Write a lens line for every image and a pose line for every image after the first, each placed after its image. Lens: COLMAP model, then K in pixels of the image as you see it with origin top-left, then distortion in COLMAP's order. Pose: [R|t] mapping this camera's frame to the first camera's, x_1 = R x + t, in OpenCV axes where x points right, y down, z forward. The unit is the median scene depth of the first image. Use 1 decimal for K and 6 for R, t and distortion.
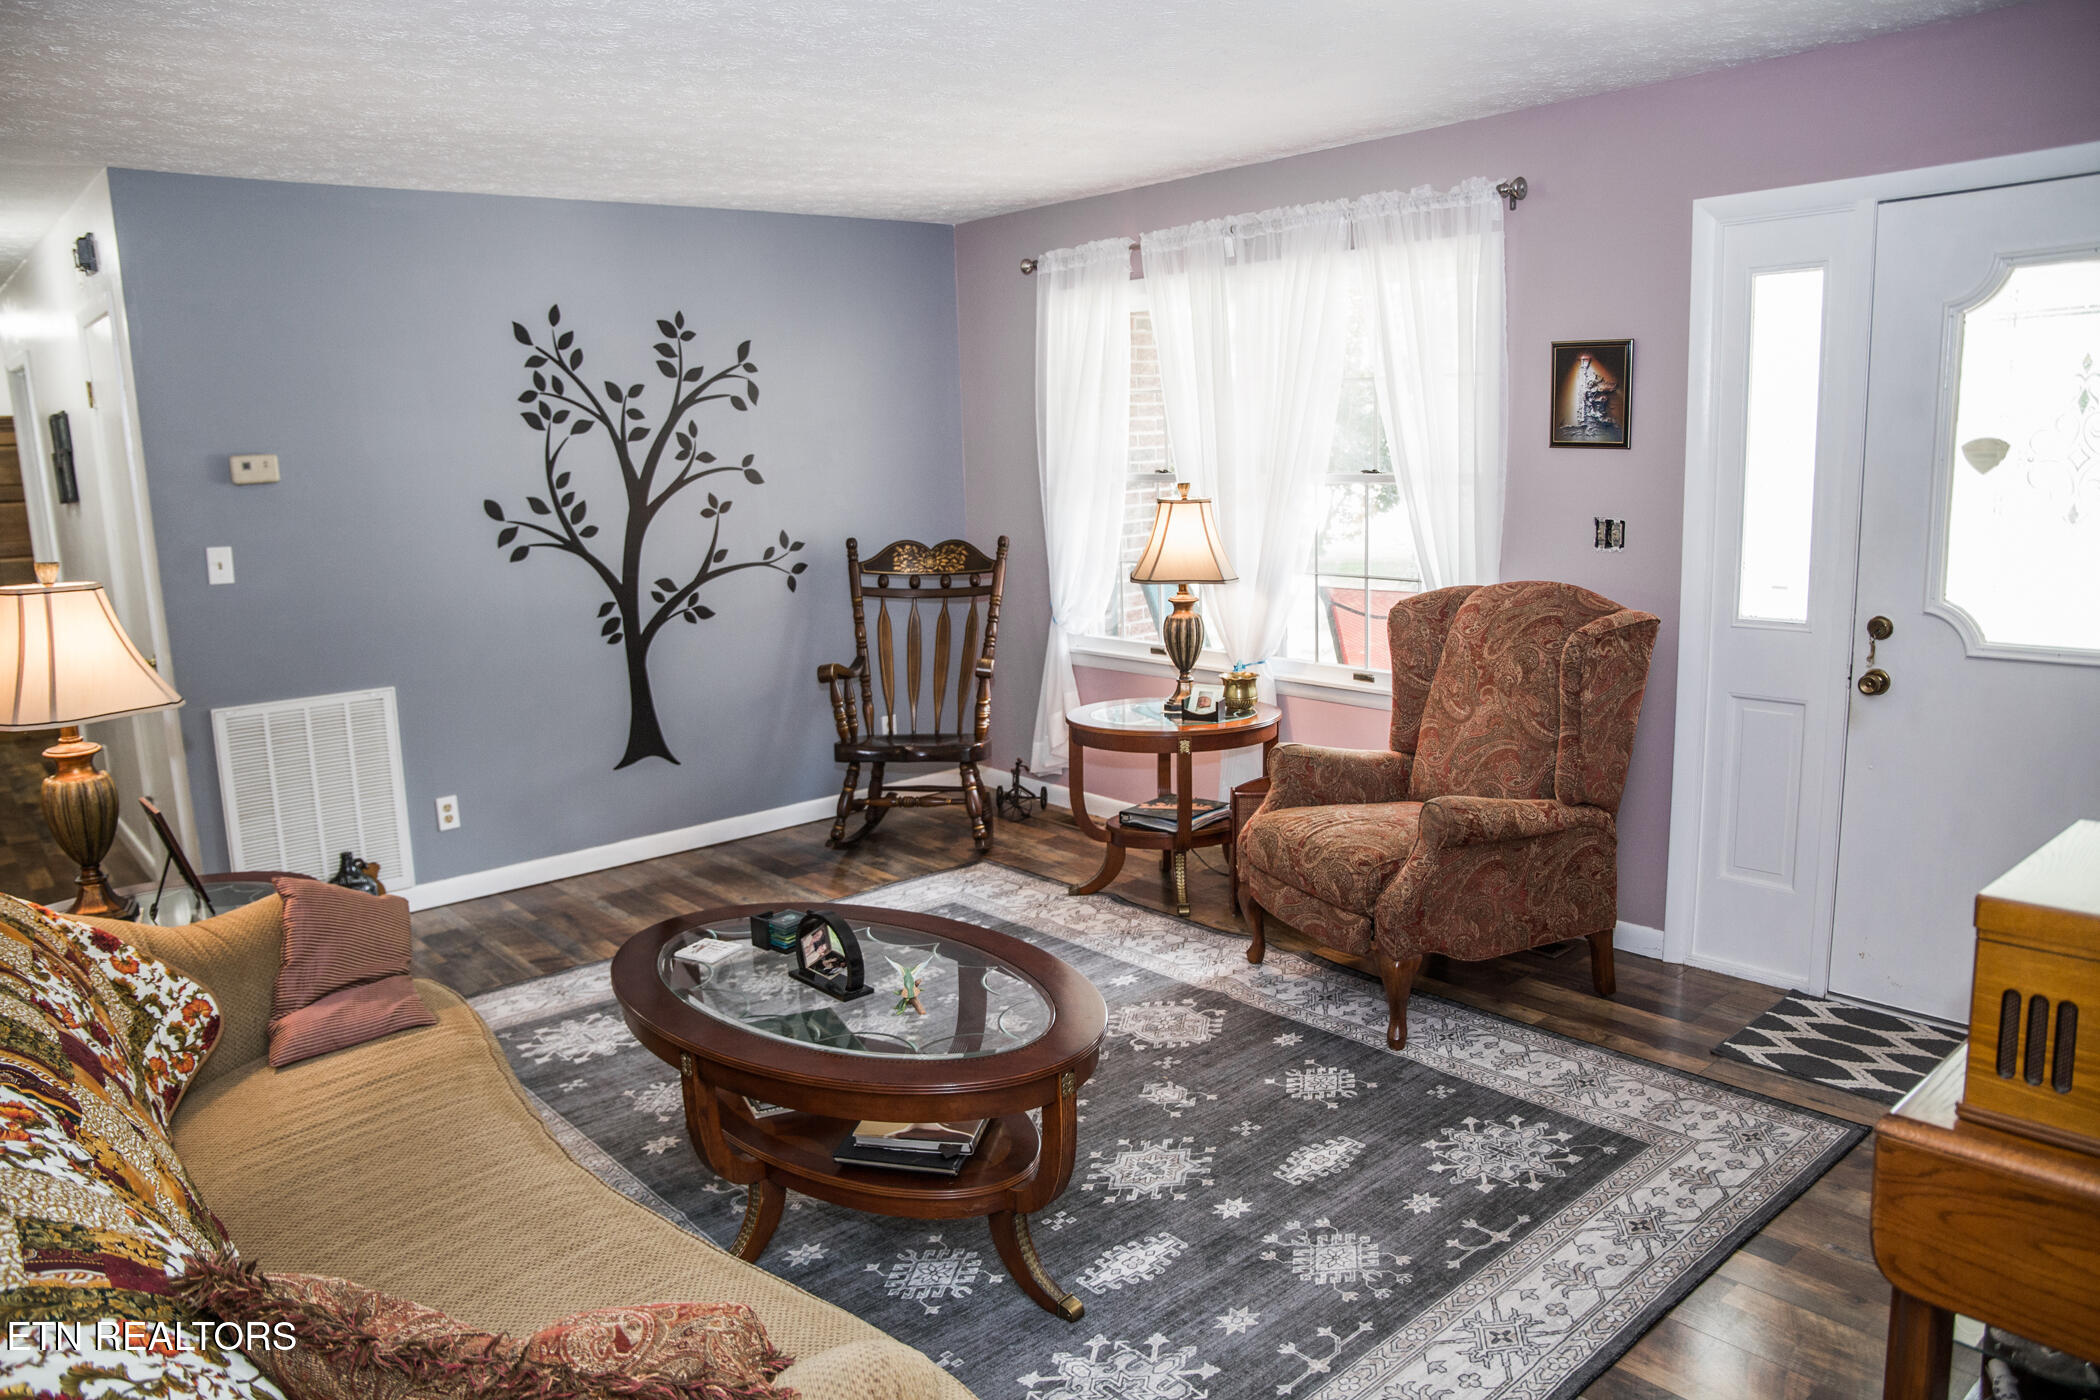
lens RADIAL K [[1462.1, 0, 1027.3], [0, 1462.1, 702.7], [0, 0, 1]] dist [-0.128194, 0.100246]
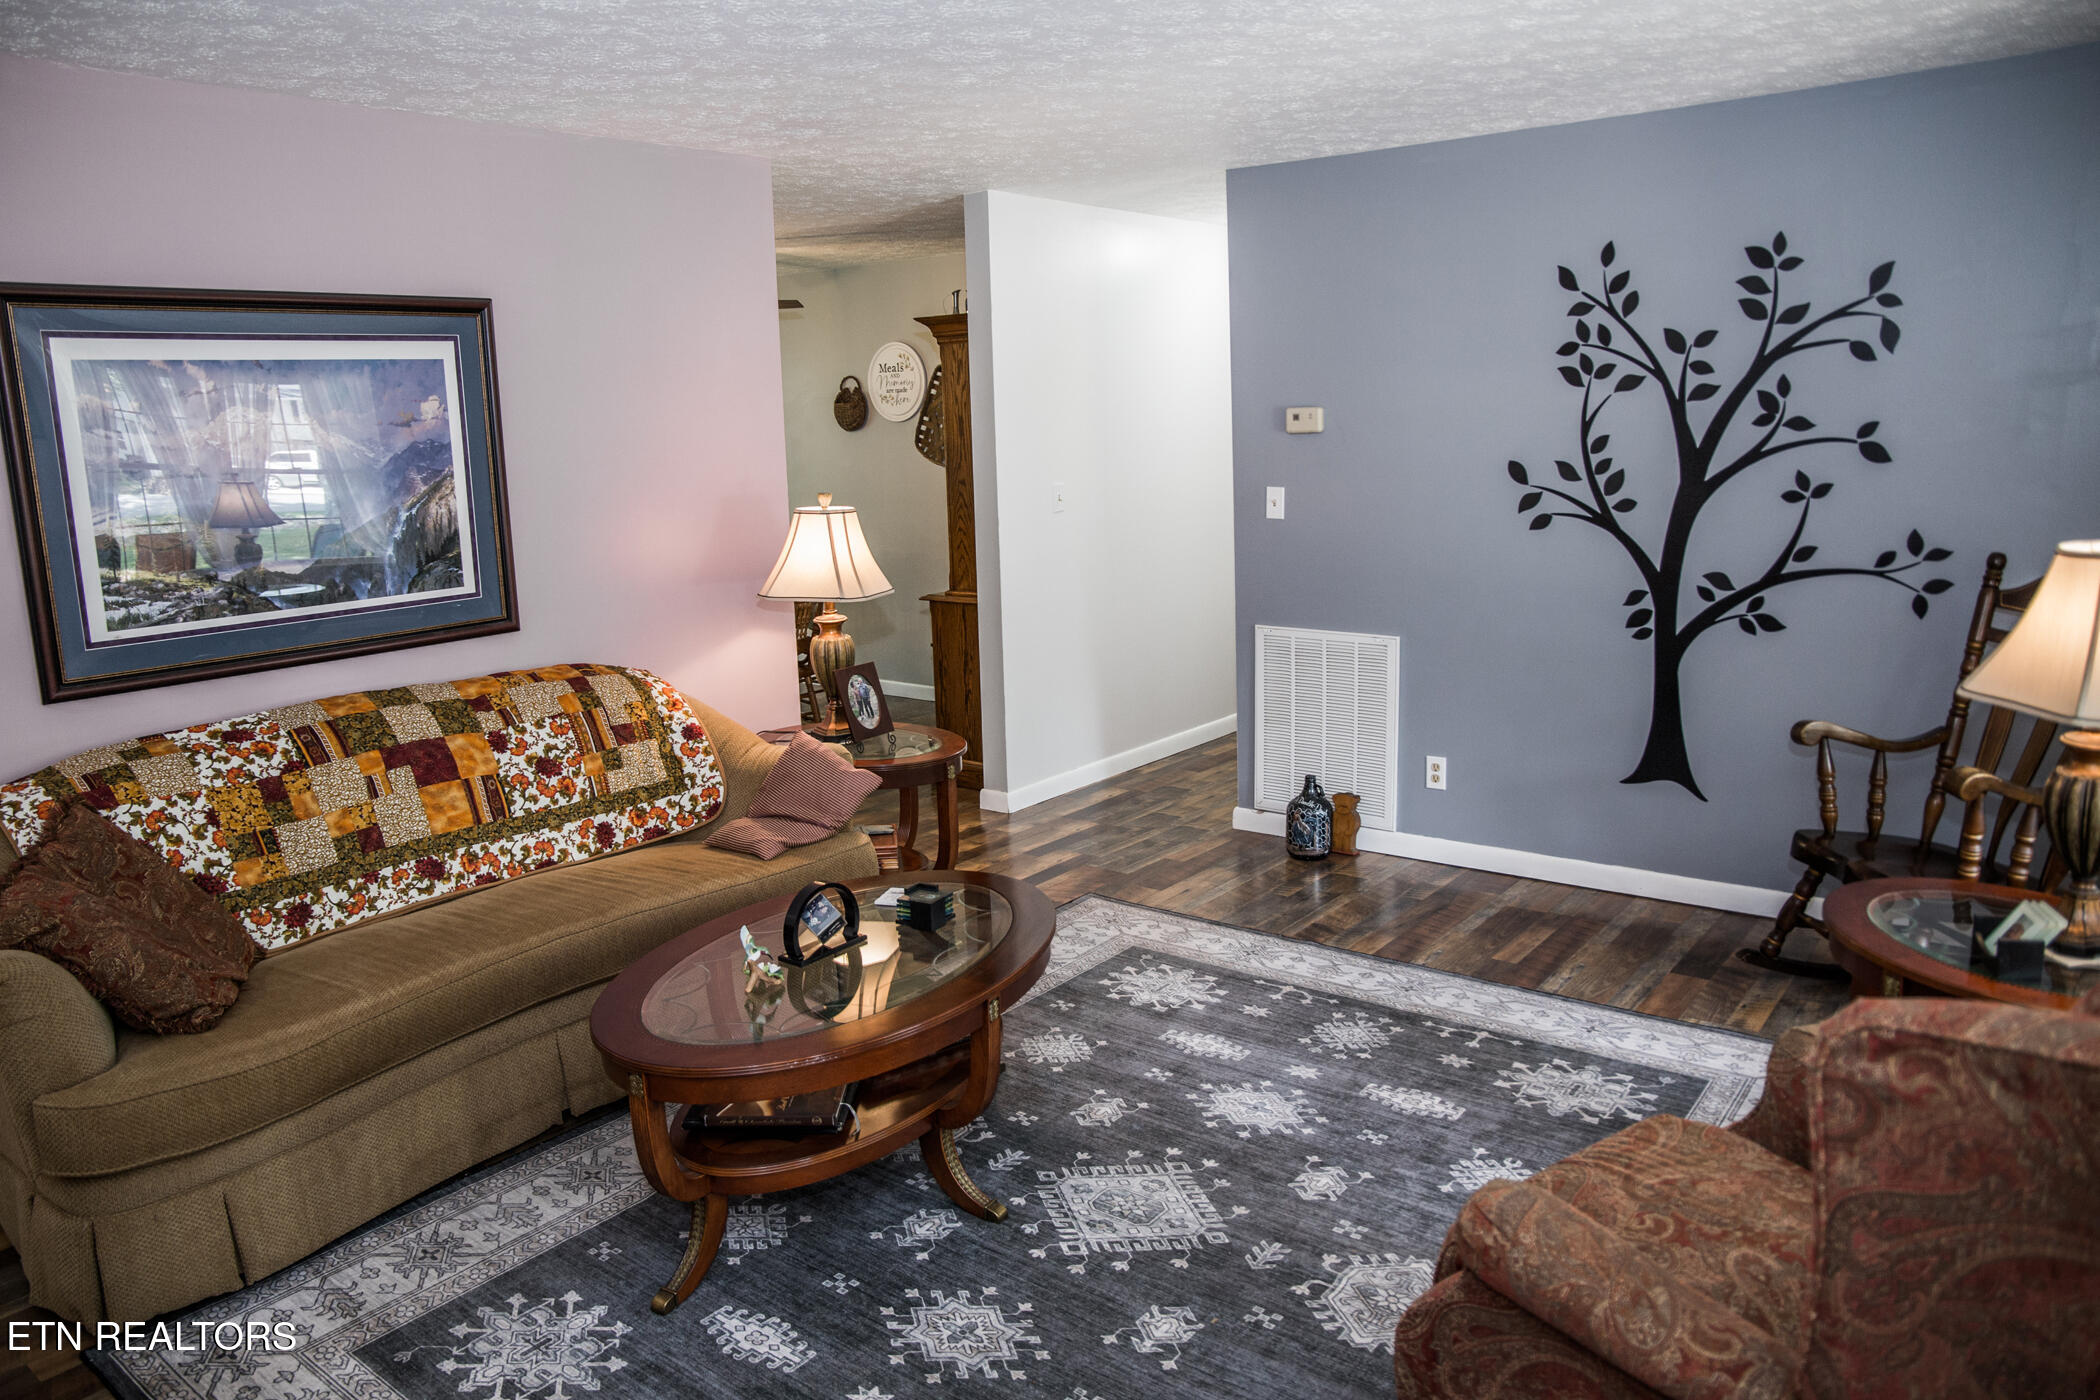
lens RADIAL K [[1462.1, 0, 1027.3], [0, 1462.1, 702.7], [0, 0, 1]] dist [-0.128194, 0.100246]
pose [[0.178933, 0.214804, -0.960126, 0.479925], [-0.149495, 0.970480, 0.189260, -0.113250], [0.972437, 0.109669, 0.205763, 0.493999]]
